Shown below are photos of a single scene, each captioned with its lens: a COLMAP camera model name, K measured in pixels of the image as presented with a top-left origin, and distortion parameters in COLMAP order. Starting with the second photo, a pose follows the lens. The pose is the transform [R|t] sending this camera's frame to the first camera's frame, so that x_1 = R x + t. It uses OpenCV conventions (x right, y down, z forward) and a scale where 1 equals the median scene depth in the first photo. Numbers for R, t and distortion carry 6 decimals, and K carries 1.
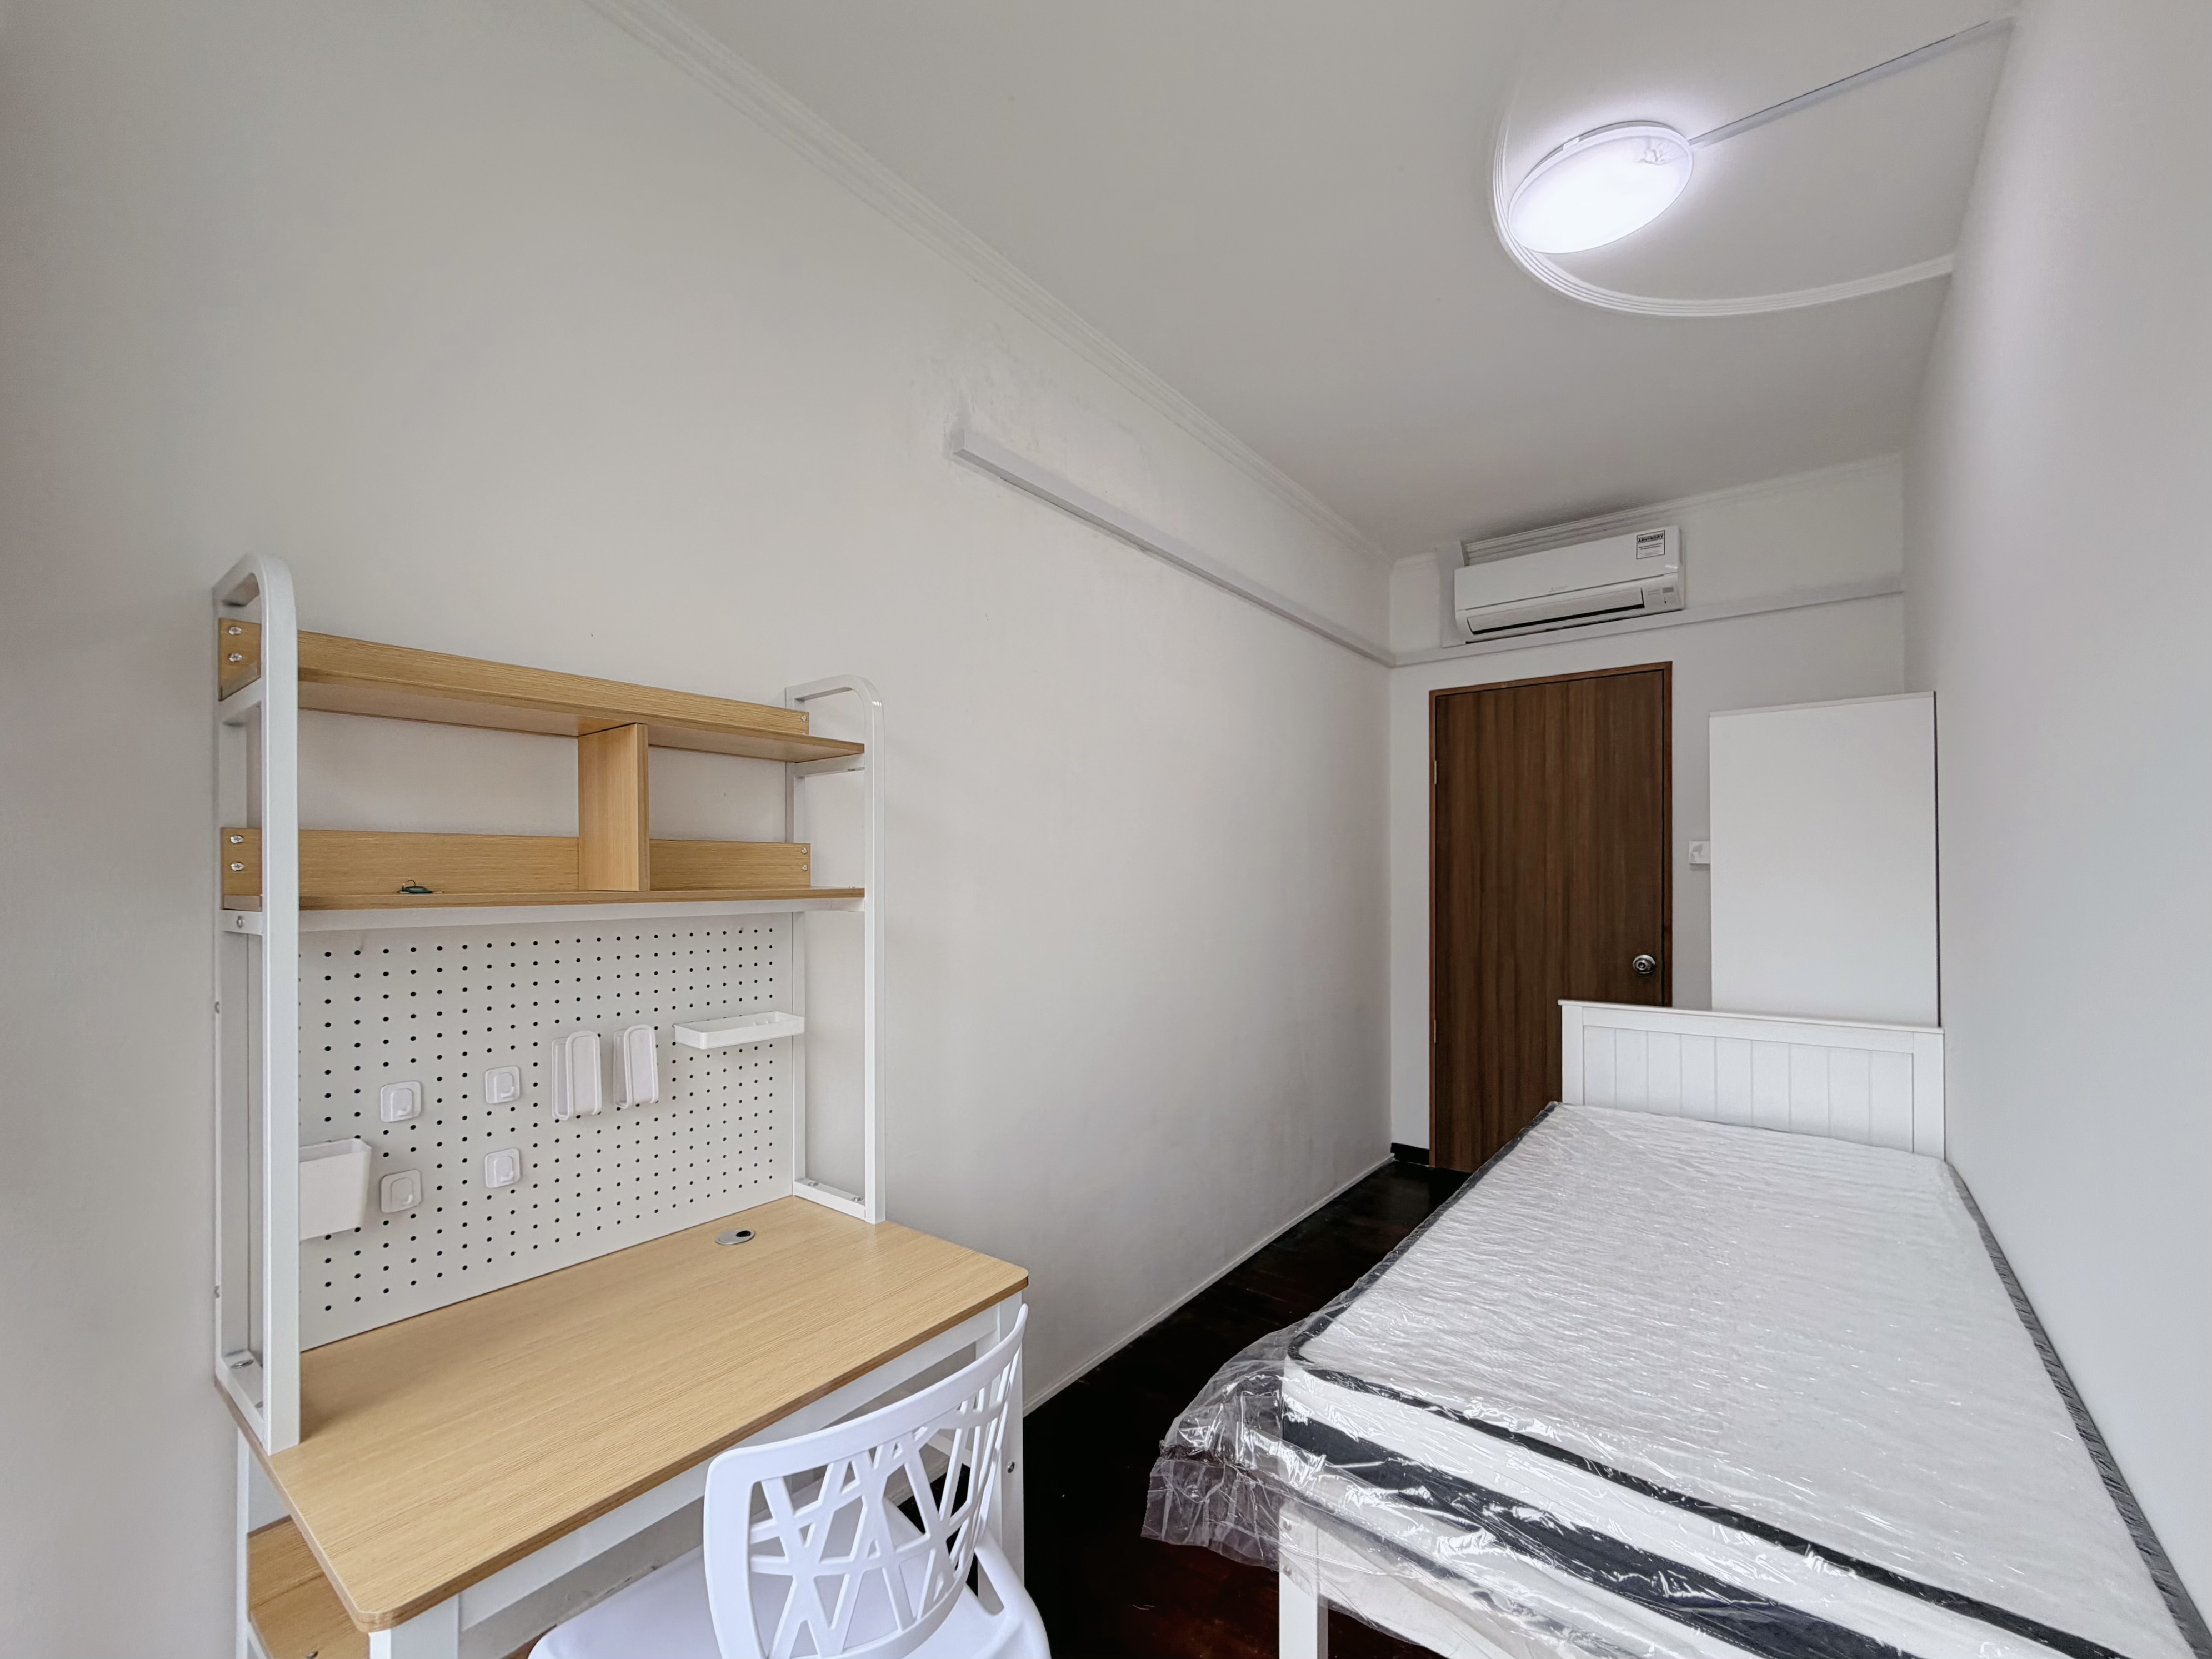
lens RADIAL K [[910.3, 0, 1103.9], [0, 910.3, 873.2], [0, 0, 1]] dist [-0.000701, -0.000182]
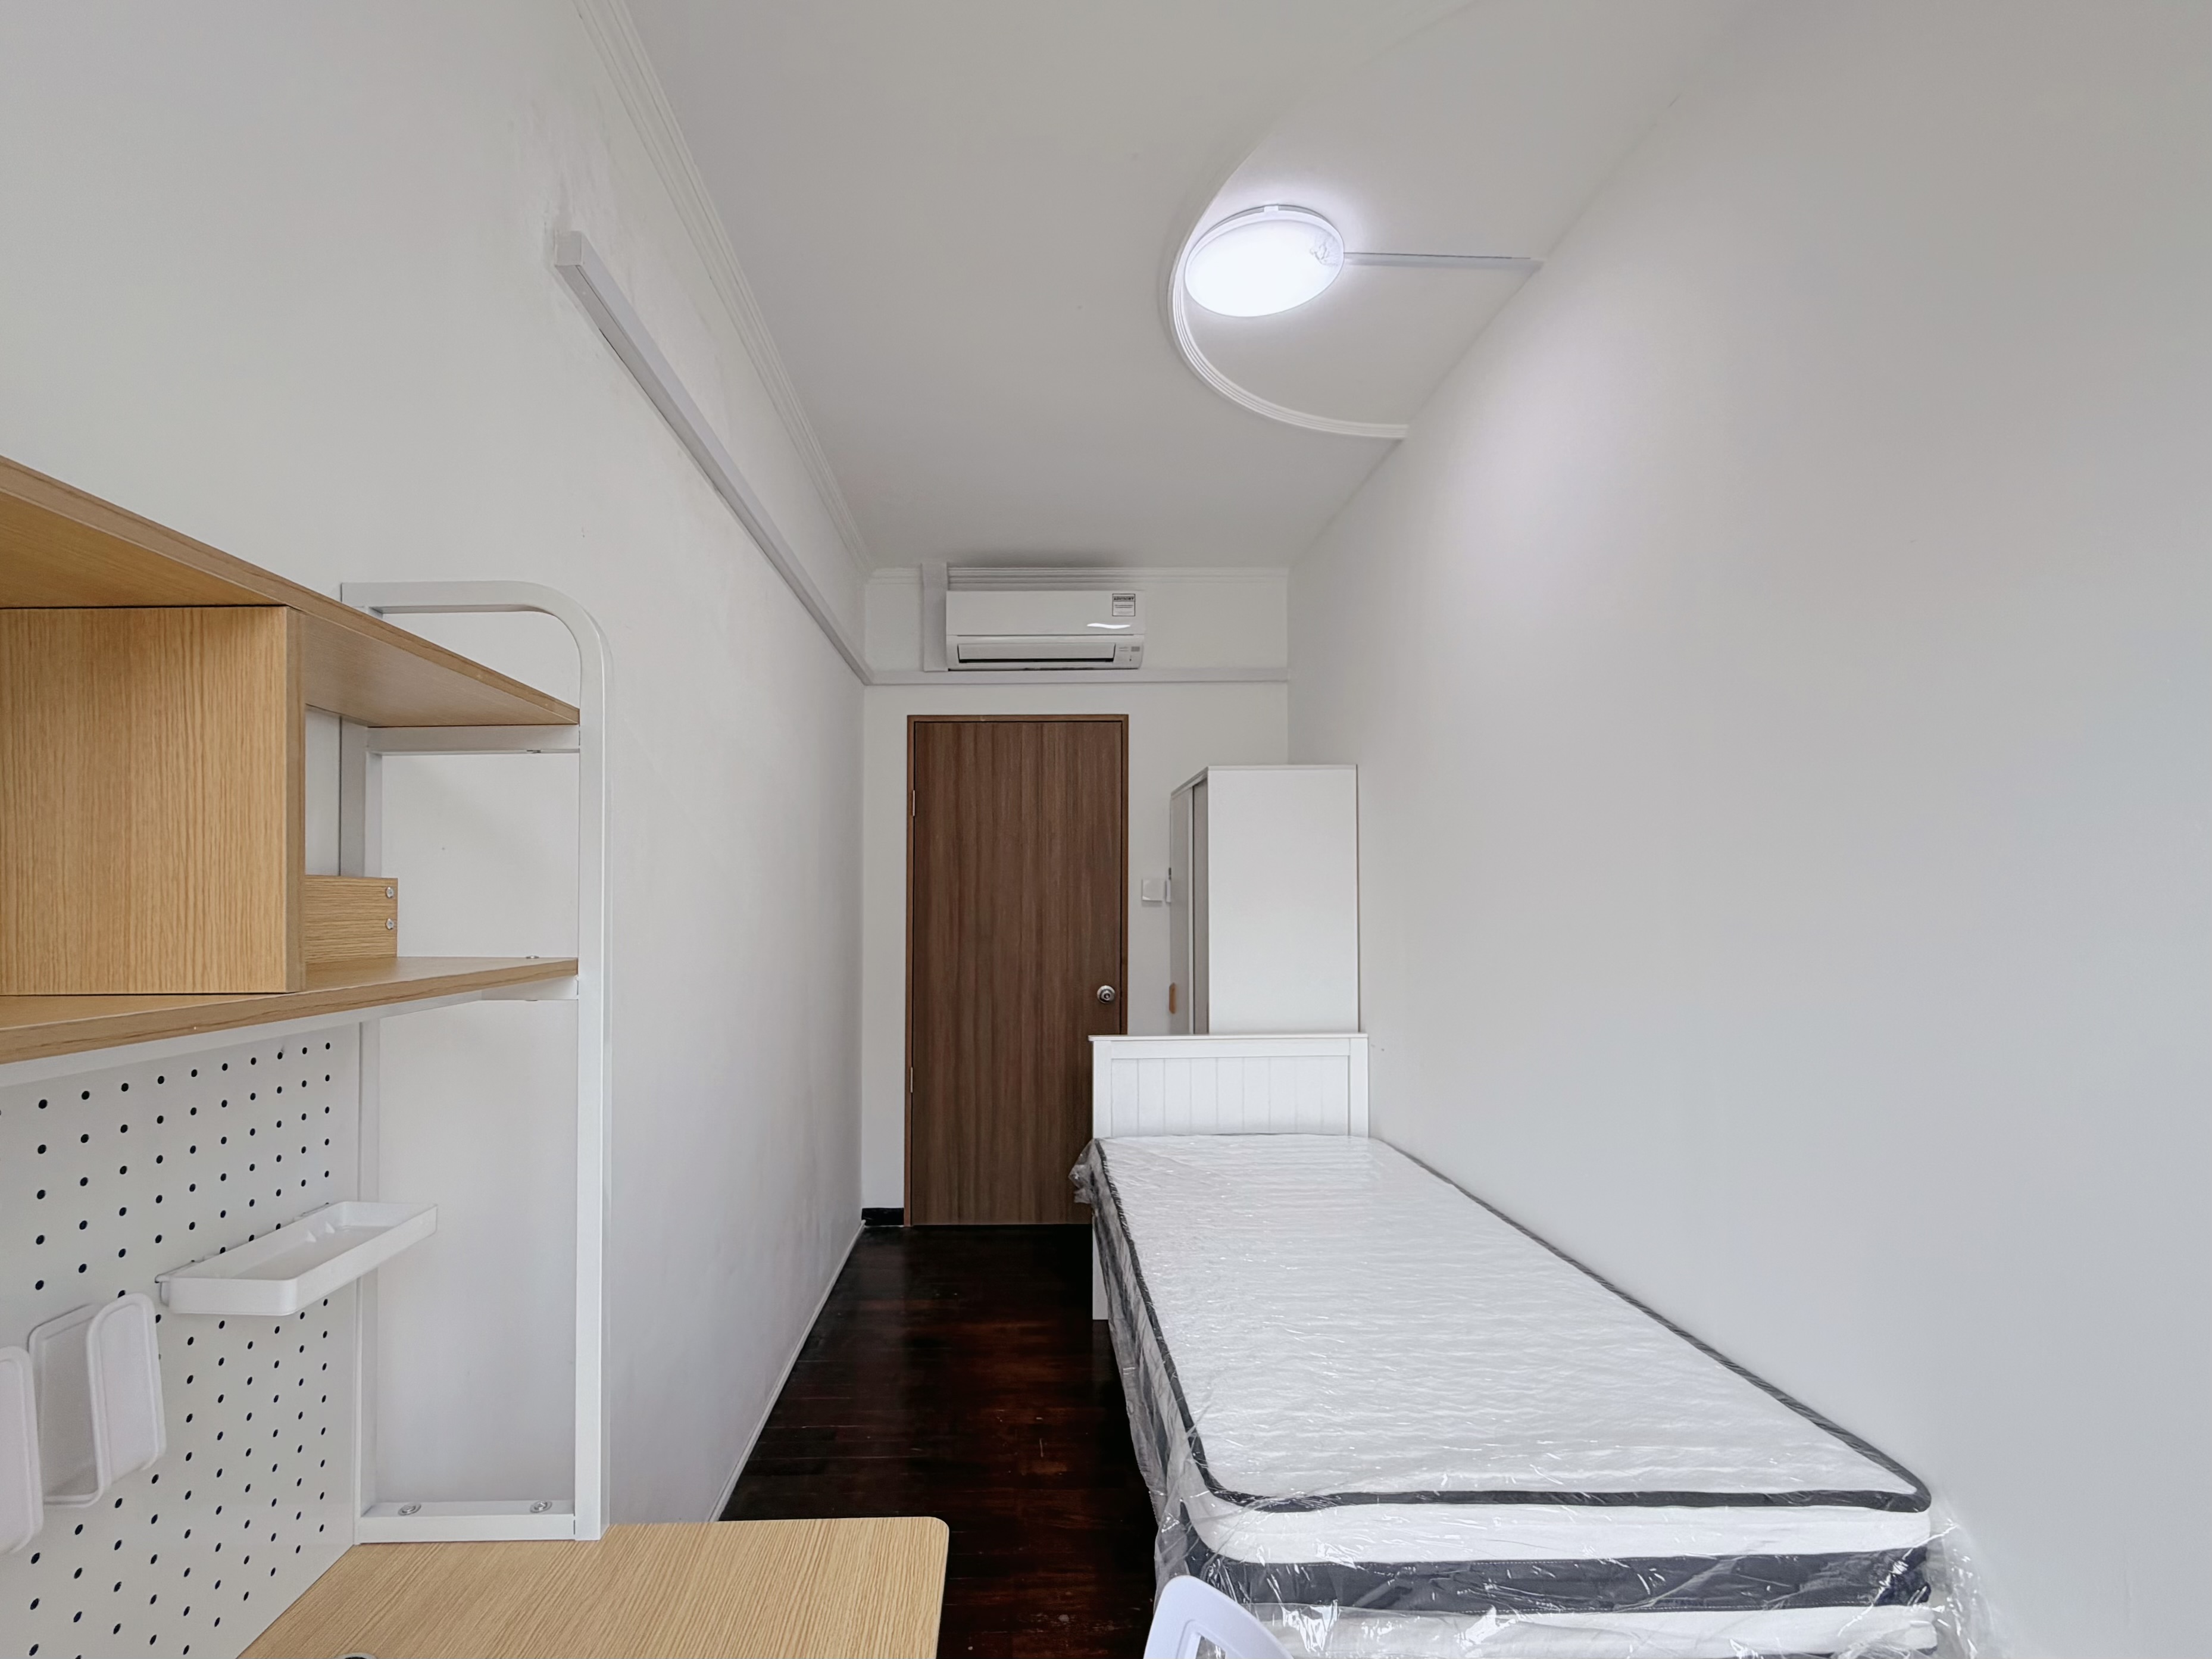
lens RADIAL K [[983.8, 0, 1030.2], [0, 983.8, 890.6], [0, 0, 1]] dist [0.001532, -0.000197]
pose [[0.781587, 0.003872, 0.623784, -0.210943], [0.004844, 0.999913, -0.012277, -0.008700], [-0.623778, 0.012617, 0.781500, 0.163998]]
